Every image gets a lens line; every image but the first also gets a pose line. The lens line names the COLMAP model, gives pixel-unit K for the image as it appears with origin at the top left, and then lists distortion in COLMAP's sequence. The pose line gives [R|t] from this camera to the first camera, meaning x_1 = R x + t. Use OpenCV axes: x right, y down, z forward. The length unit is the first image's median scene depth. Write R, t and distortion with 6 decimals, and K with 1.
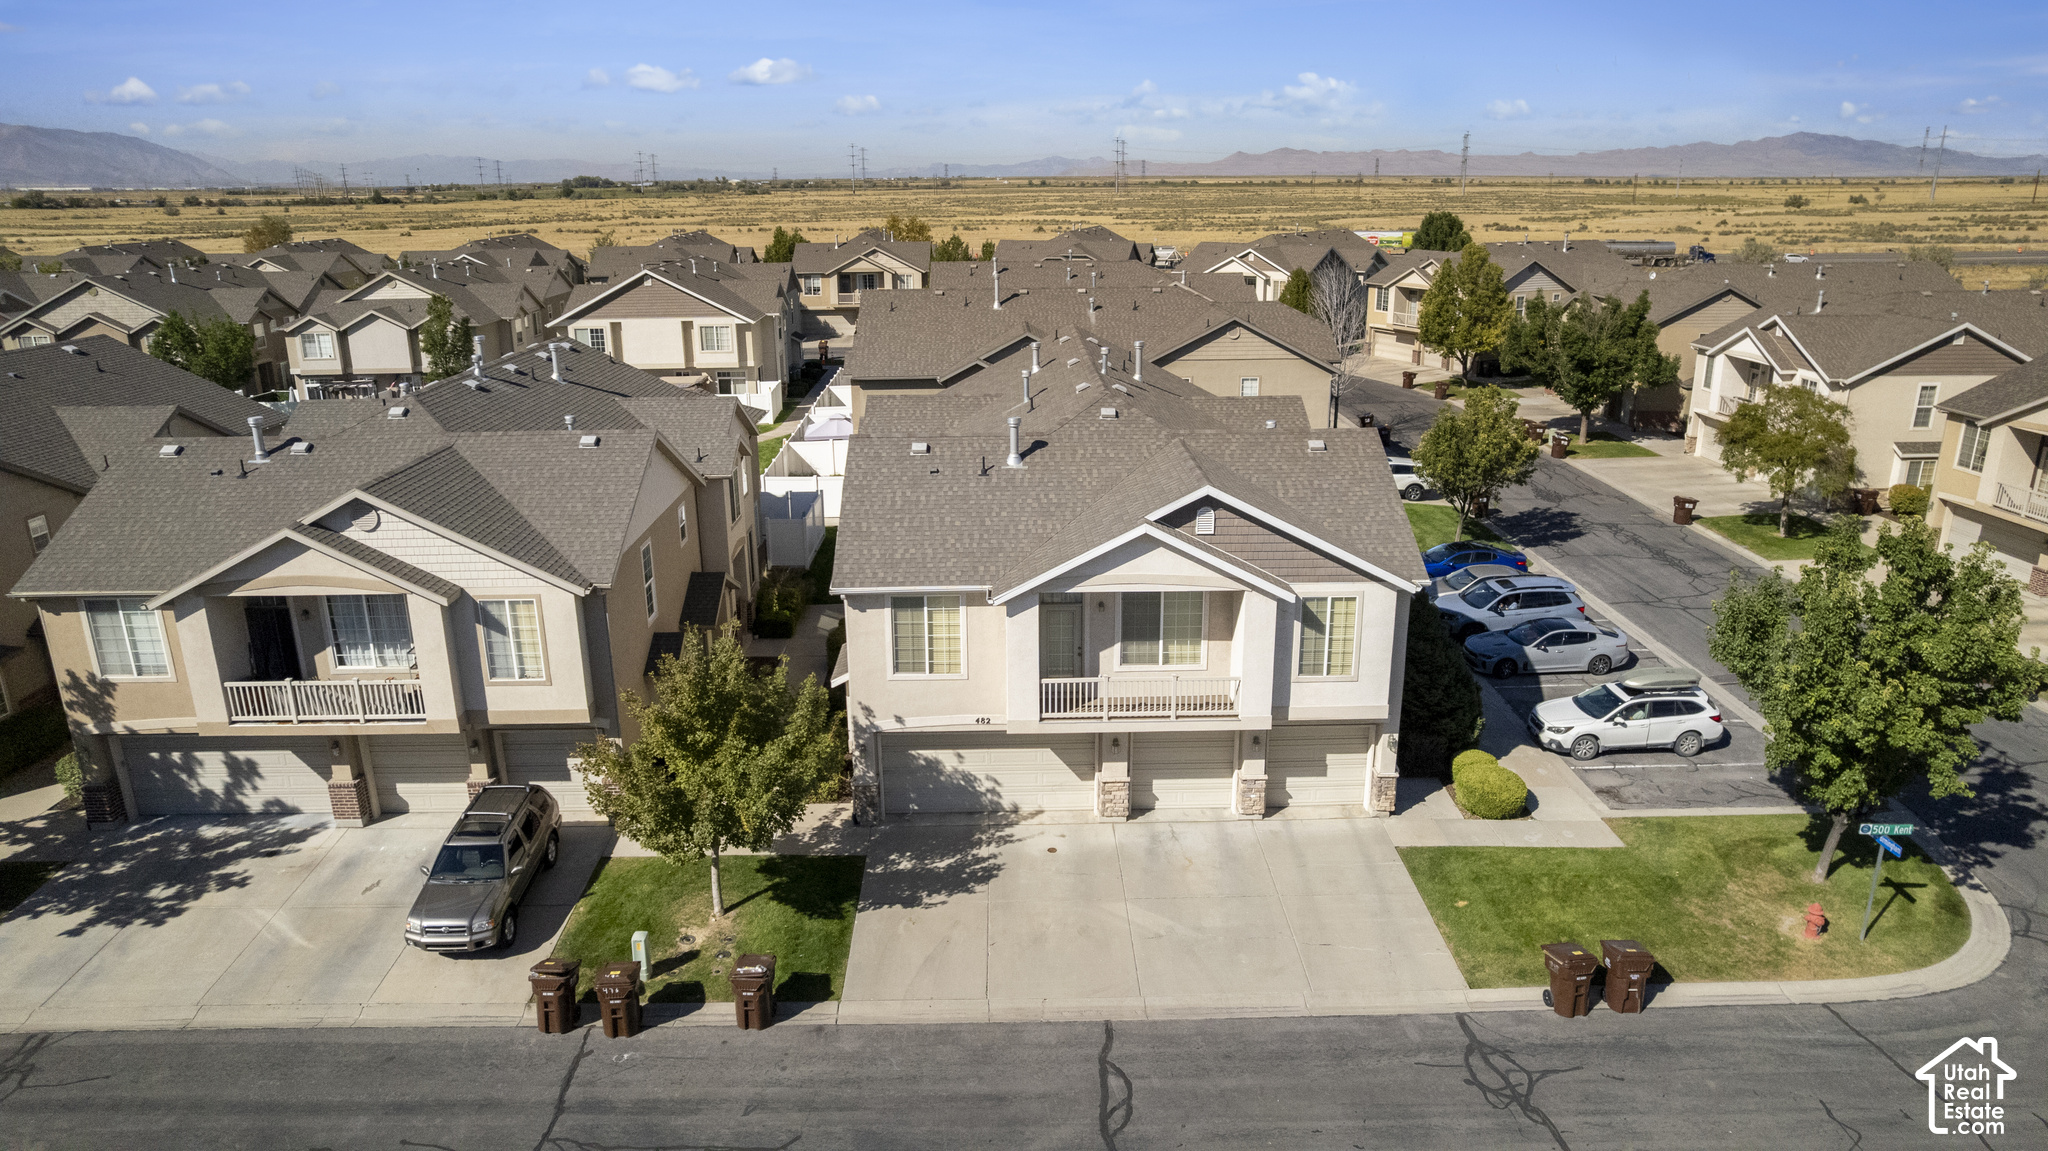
lens RADIAL K [[1325.2, 0, 1024.0], [0, 1325.2, 575.5], [0, 0, 1]] dist [-0.041107, 0.002843]
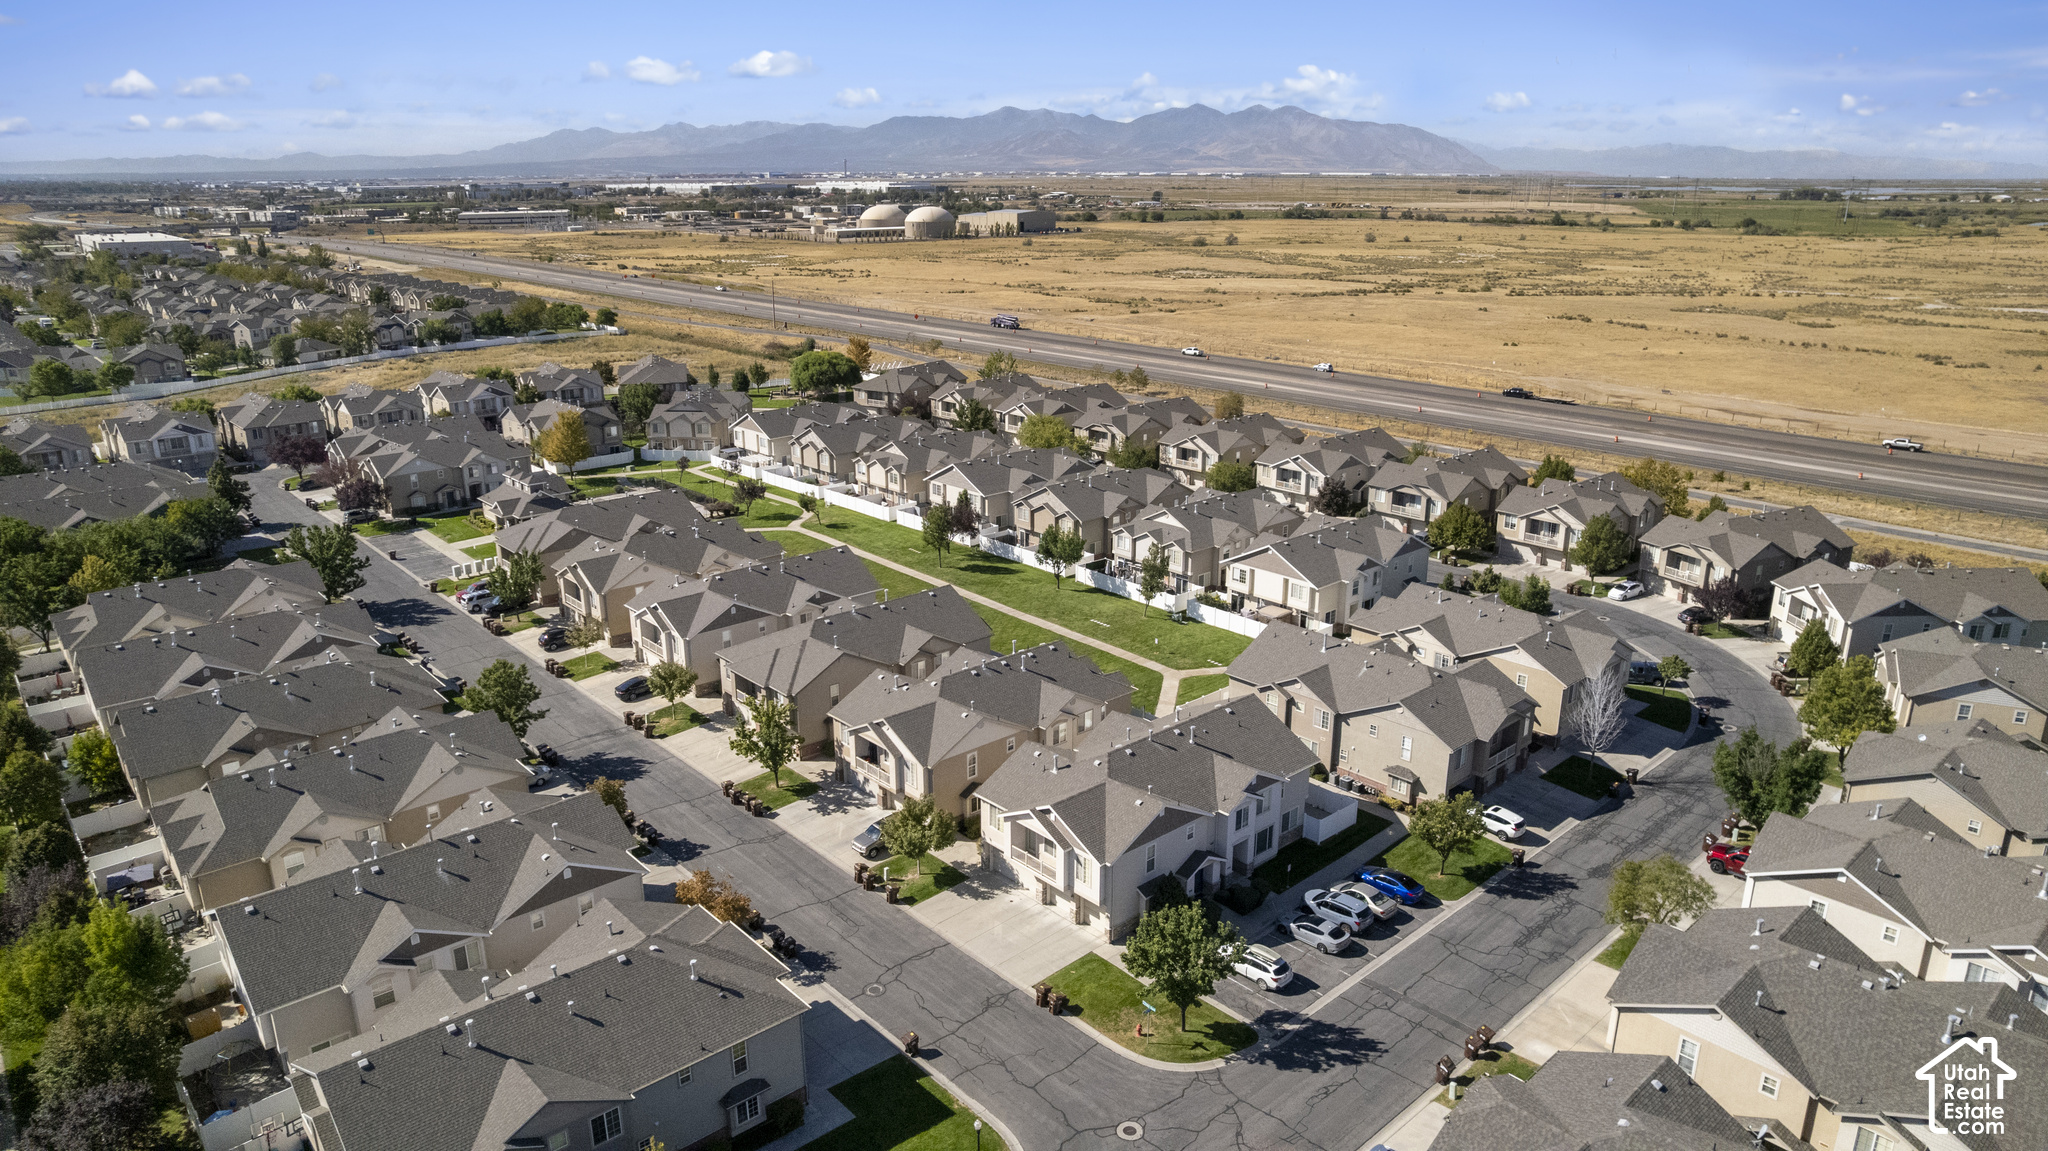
lens RADIAL K [[1303.8, 0, 1037.0], [0, 1303.8, 581.5], [0, 0, 1]] dist [-0.049637, 0.053211]
pose [[0.665215, 0.242405, -0.706207, 0.713359], [-0.232550, 0.966051, 0.112545, -0.304083], [0.709514, 0.089361, 0.699003, -0.392654]]
